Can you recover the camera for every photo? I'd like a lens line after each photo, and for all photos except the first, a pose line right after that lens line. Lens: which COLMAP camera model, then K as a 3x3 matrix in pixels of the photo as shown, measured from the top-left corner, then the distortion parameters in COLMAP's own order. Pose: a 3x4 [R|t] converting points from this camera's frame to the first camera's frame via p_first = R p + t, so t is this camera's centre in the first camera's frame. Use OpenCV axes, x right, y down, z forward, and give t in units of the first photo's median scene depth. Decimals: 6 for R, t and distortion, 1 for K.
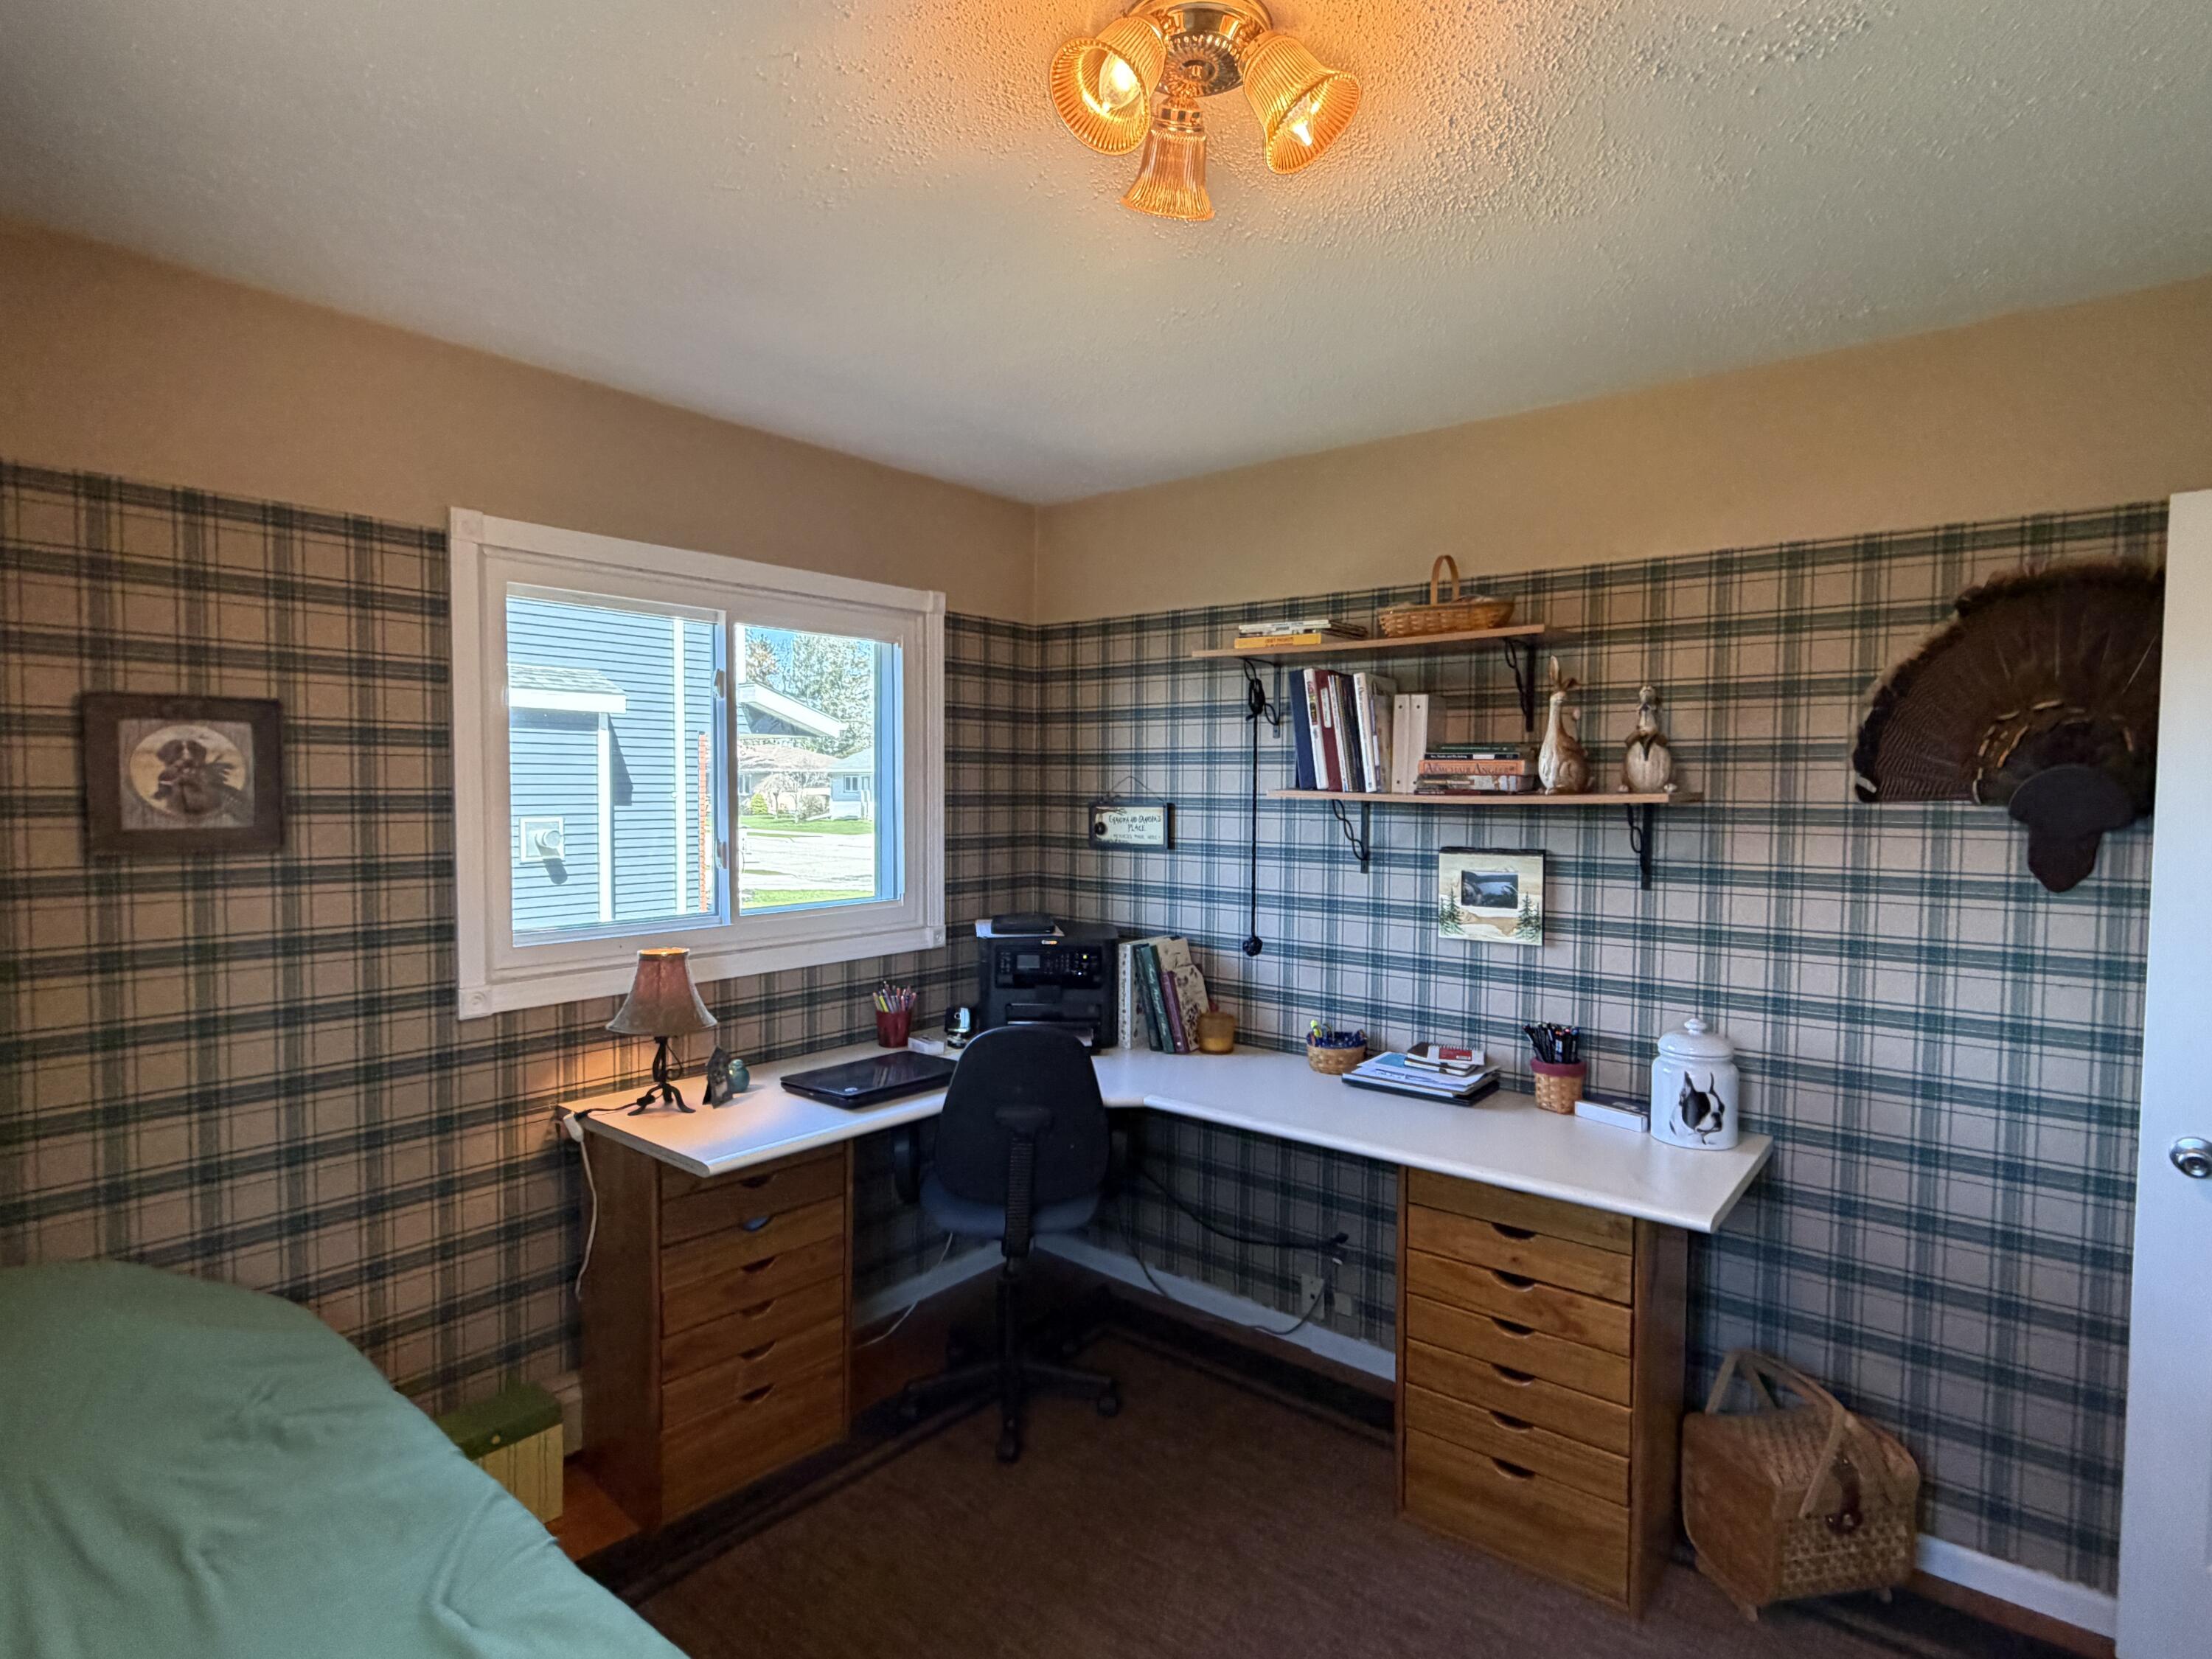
lens RADIAL K [[1153.1, 0, 1107.0], [0, 1153.1, 839.0], [0, 0, 1]] dist [0.005807, 0.000419]
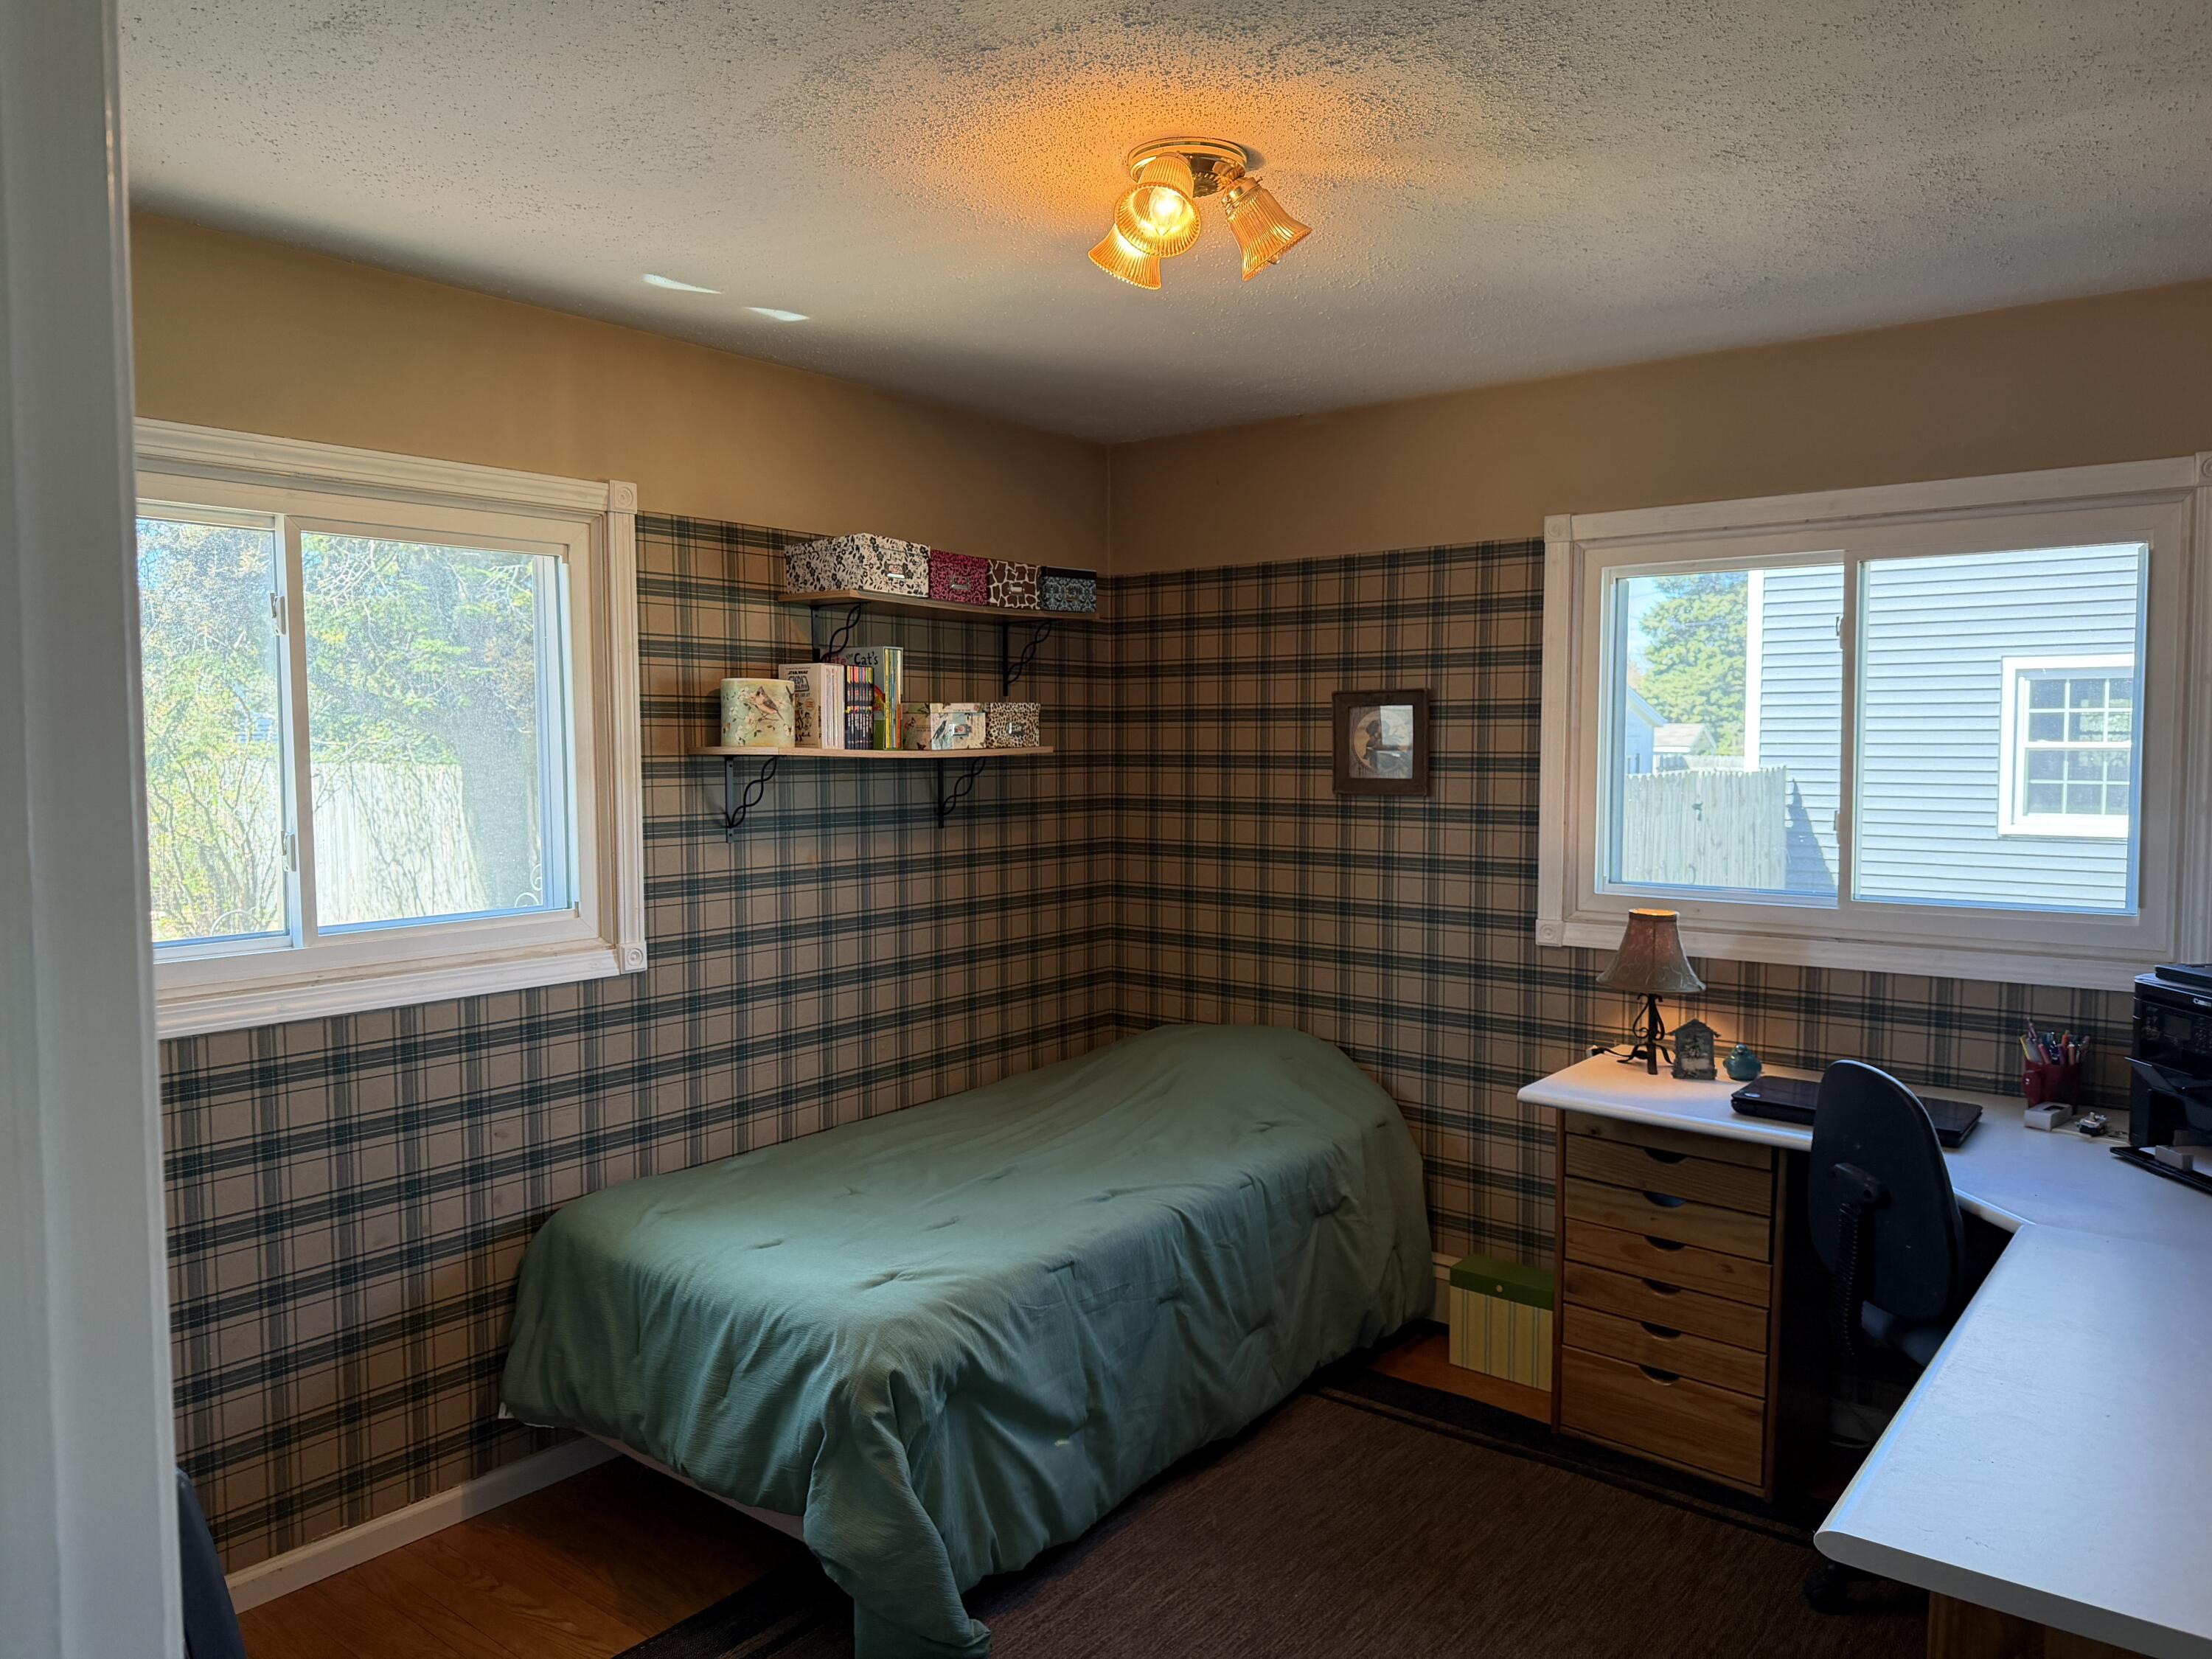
lens RADIAL K [[1549.3, 0, 1104.8], [0, 1549.3, 826.9], [0, 0, 1]] dist [0.060926, -0.075408]
pose [[0.011884, 0.061355, -0.998045, 1.130345], [-0.038210, 0.997415, 0.060862, -0.050951], [0.999199, 0.037412, 0.014198, 0.567308]]
